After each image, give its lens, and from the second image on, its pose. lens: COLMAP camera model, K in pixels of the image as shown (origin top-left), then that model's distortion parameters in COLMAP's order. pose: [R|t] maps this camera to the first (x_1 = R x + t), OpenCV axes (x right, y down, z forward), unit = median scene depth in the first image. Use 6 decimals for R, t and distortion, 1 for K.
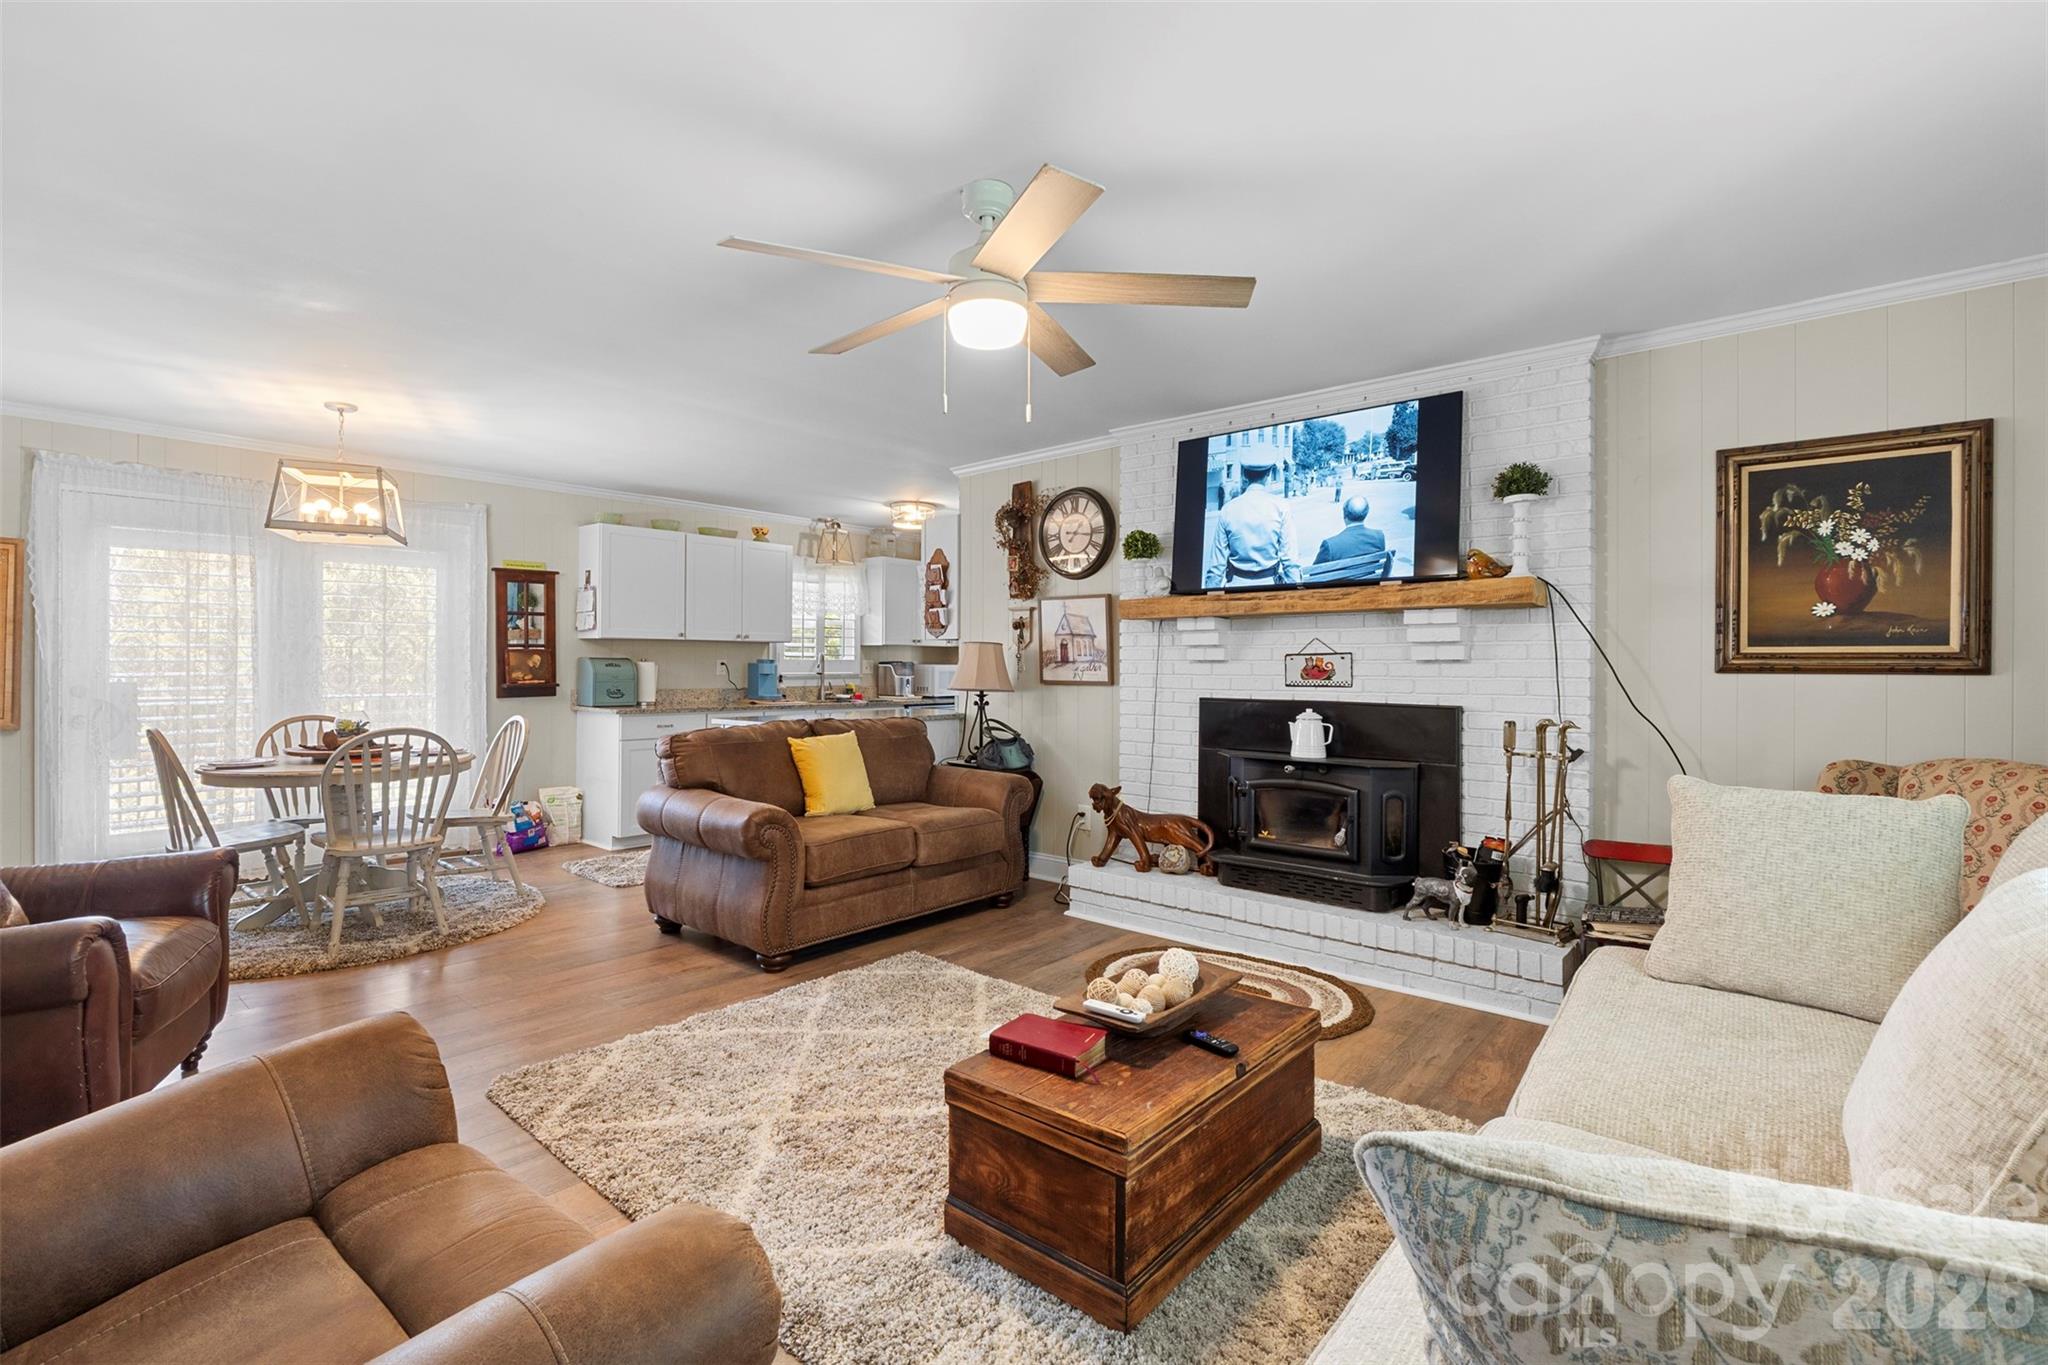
lens RADIAL K [[928.4, 0, 1018.3], [0, 928.4, 669.0], [0, 0, 1]] dist [-0.004033, -0.002424]
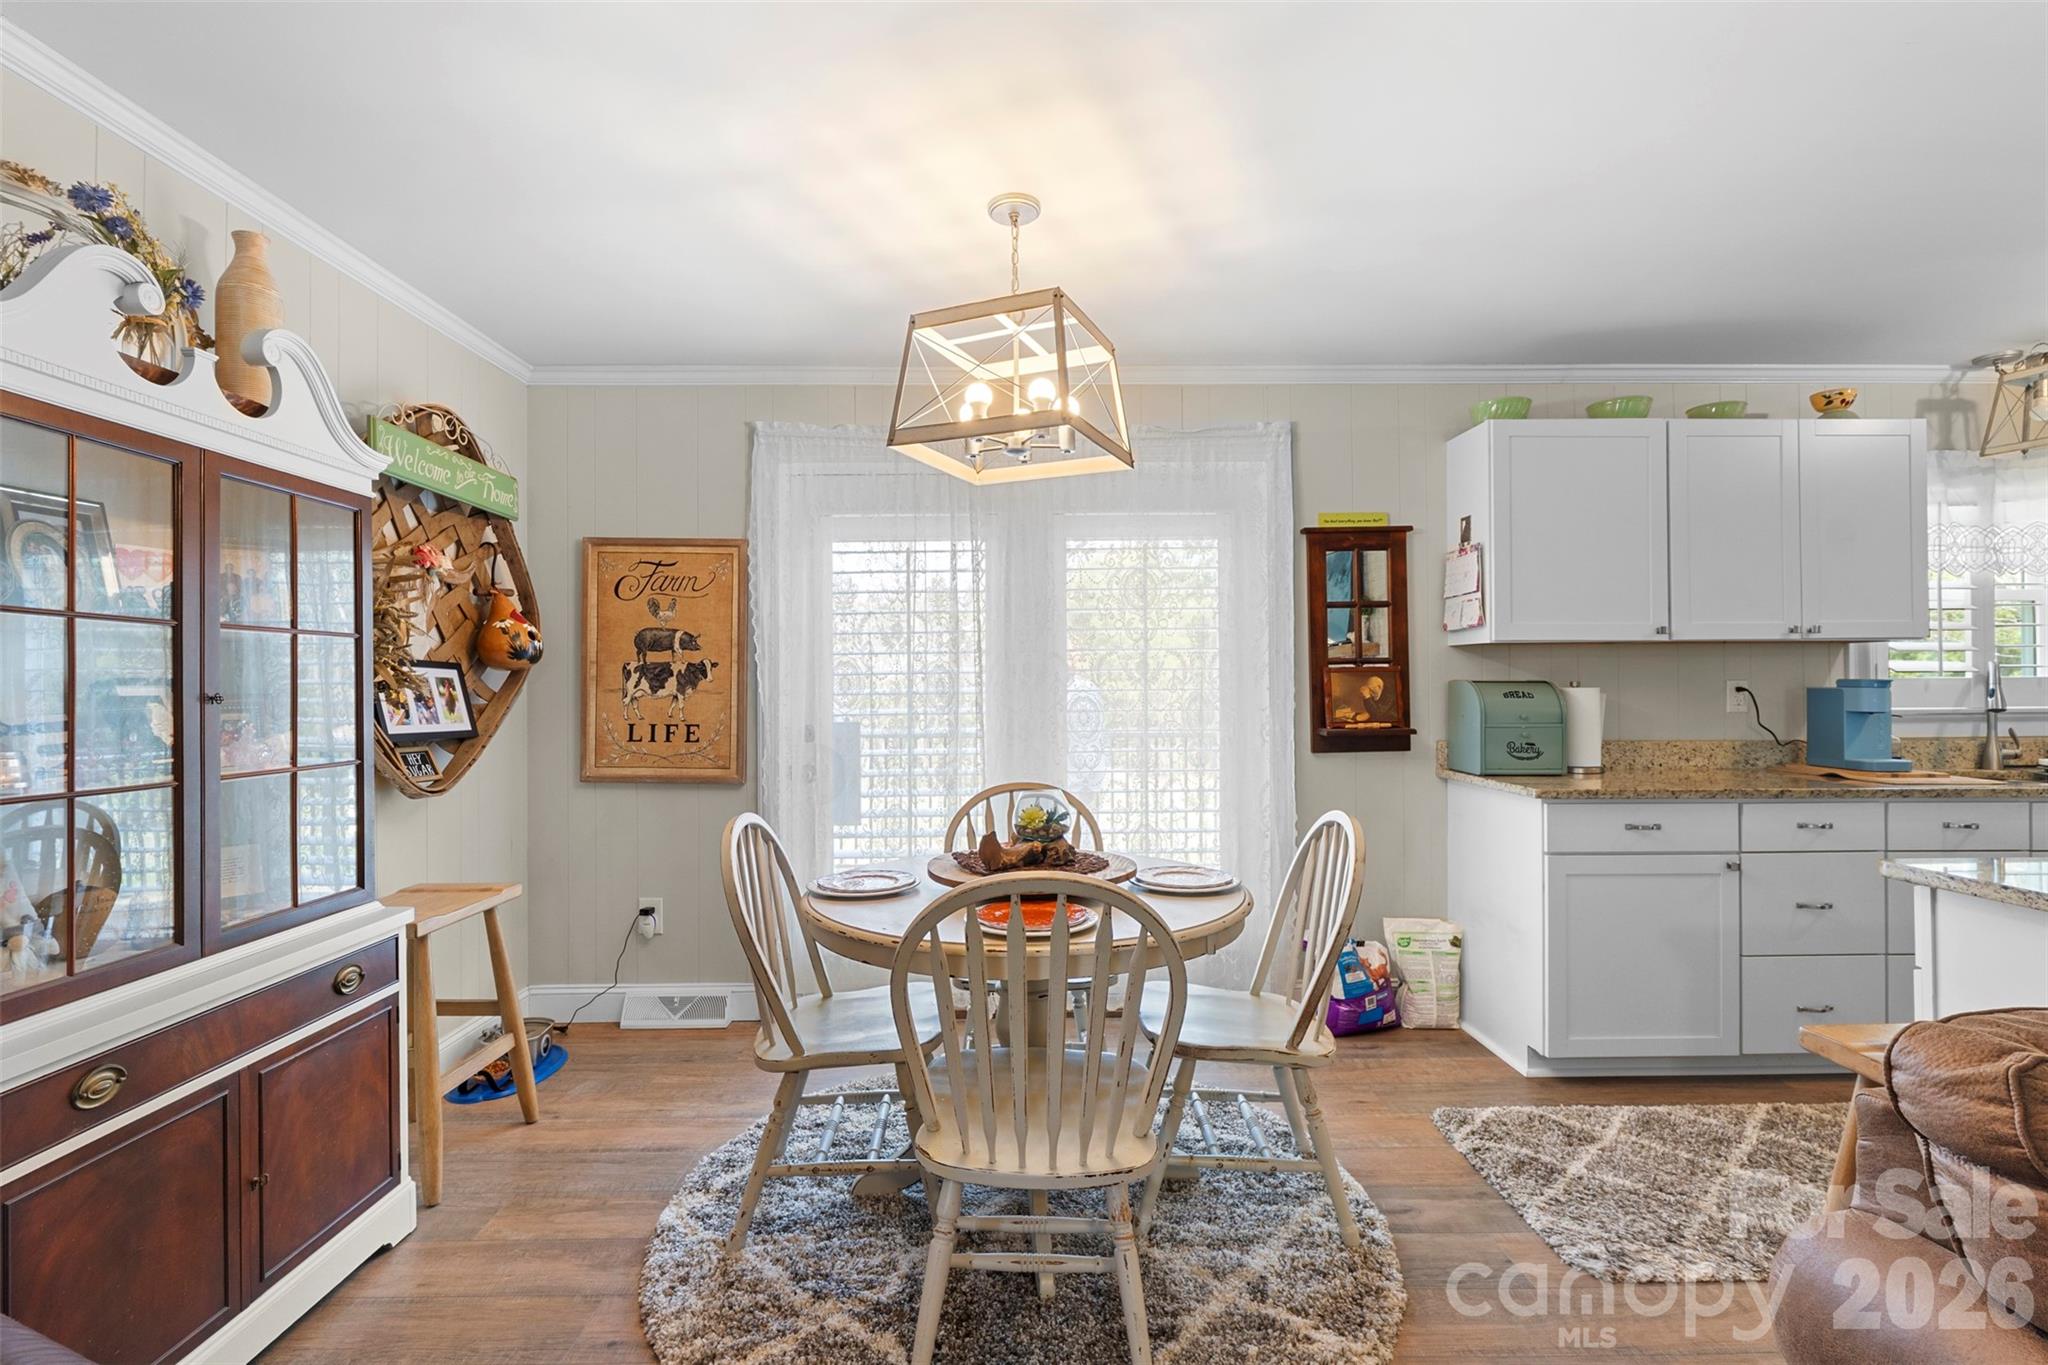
lens RADIAL K [[928.4, 0, 1016.9], [0, 928.4, 675.5], [0, 0, 1]] dist [-0.004033, -0.002424]
pose [[0.662200, -0.016120, -0.749154, -0.319701], [0.005755, 0.999848, -0.016427, -0.010686], [0.749305, 0.006567, 0.662192, 0.612363]]
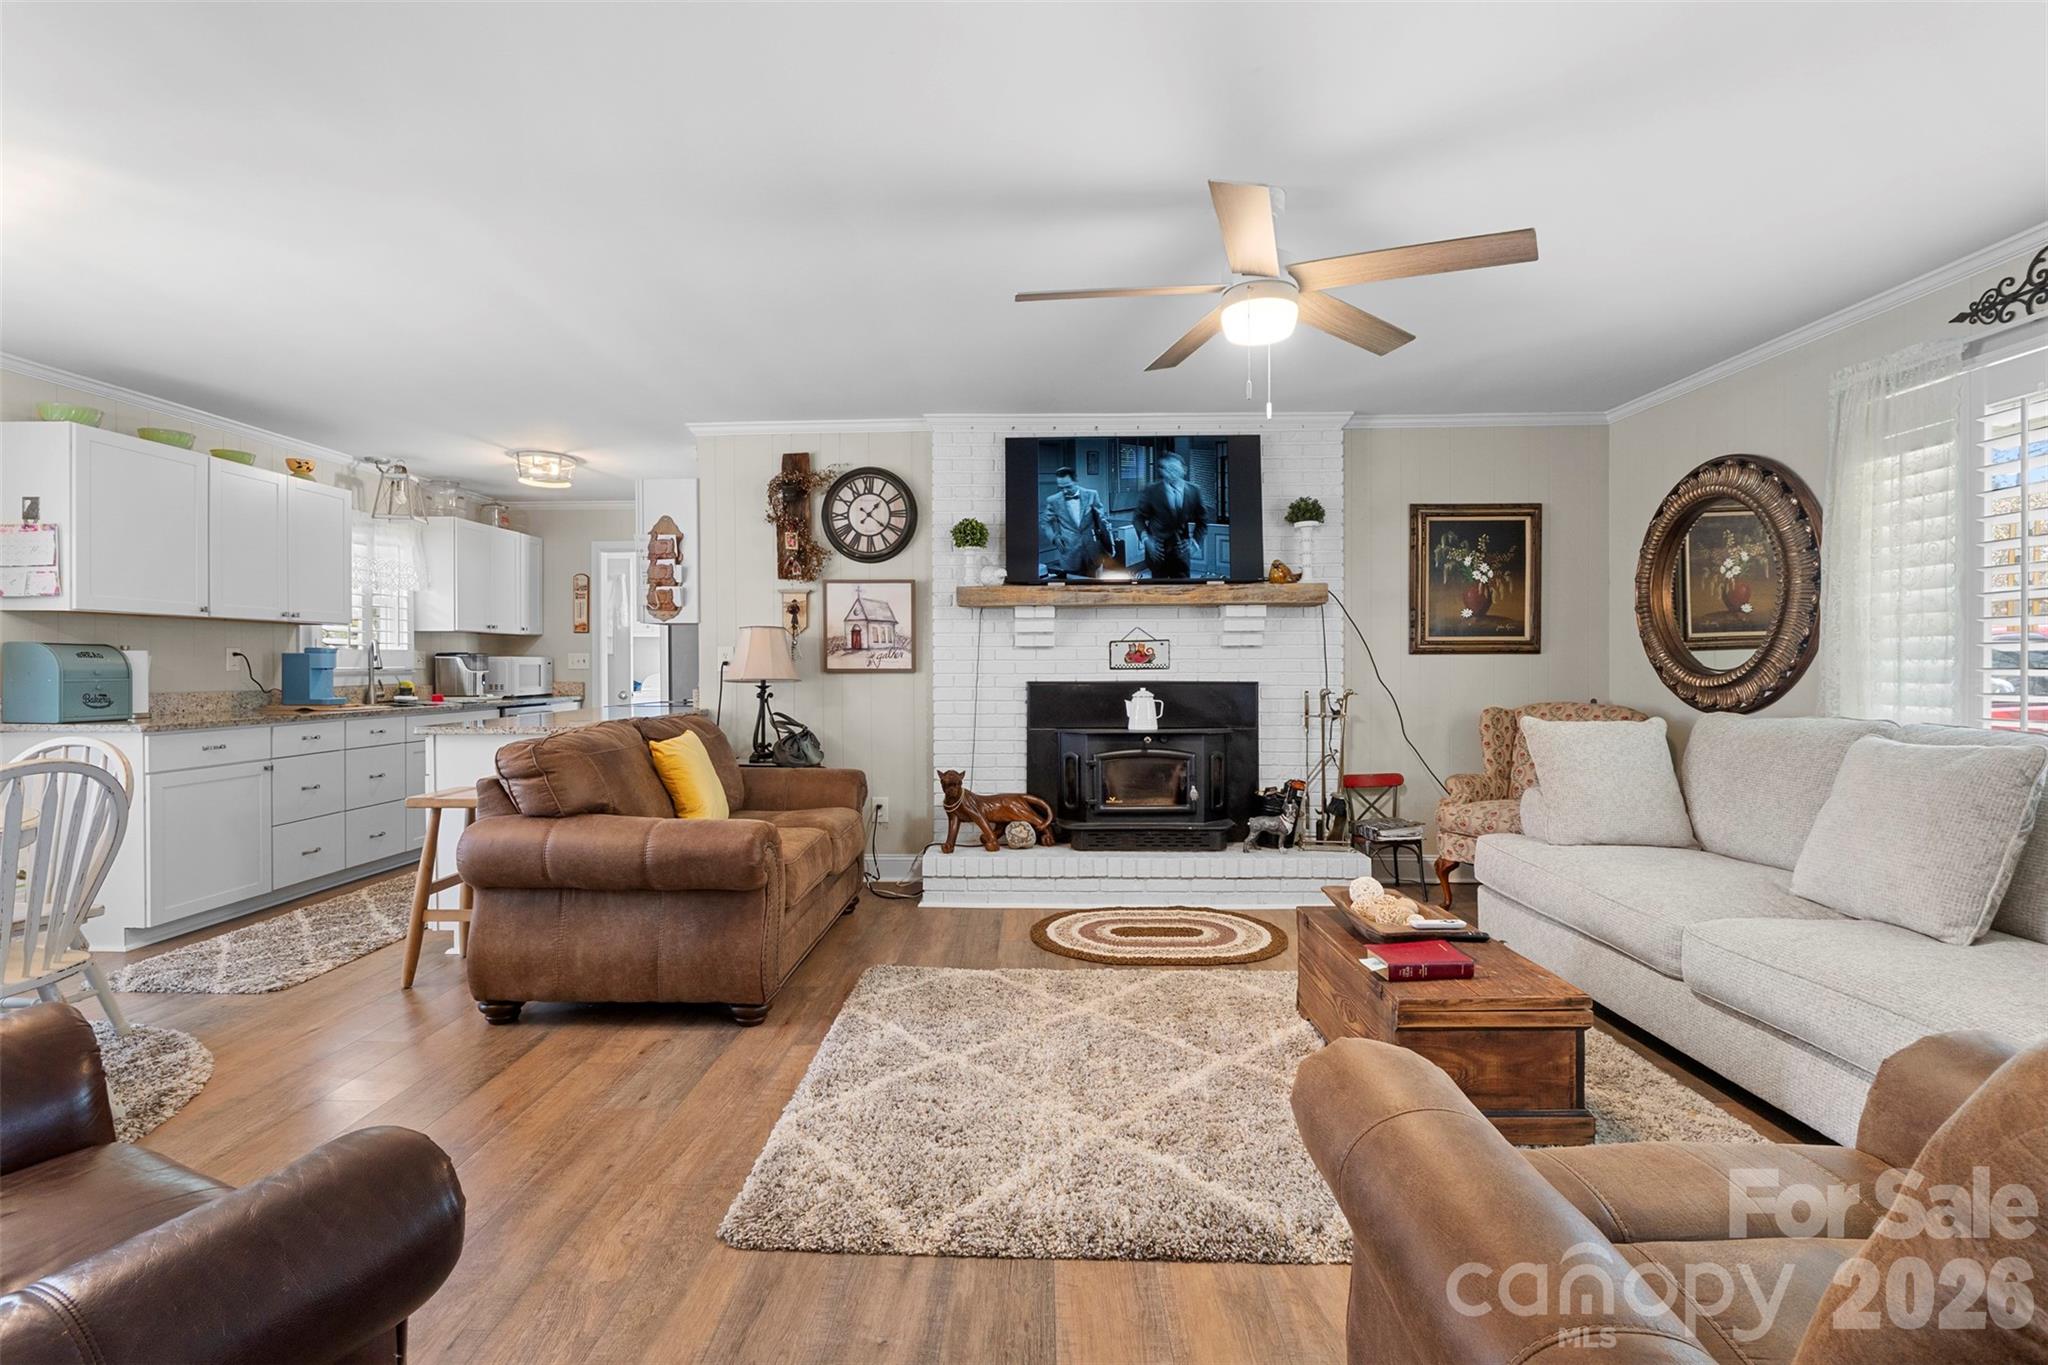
lens RADIAL K [[928.4, 0, 1023.6], [0, 928.4, 669.6], [0, 0, 1]] dist [-0.004033, -0.002424]
pose [[0.772741, -0.011955, 0.634609, -0.468258], [0.008498, 0.999928, 0.008489, 0.007631], [-0.634664, -0.001167, 0.772787, 0.172654]]
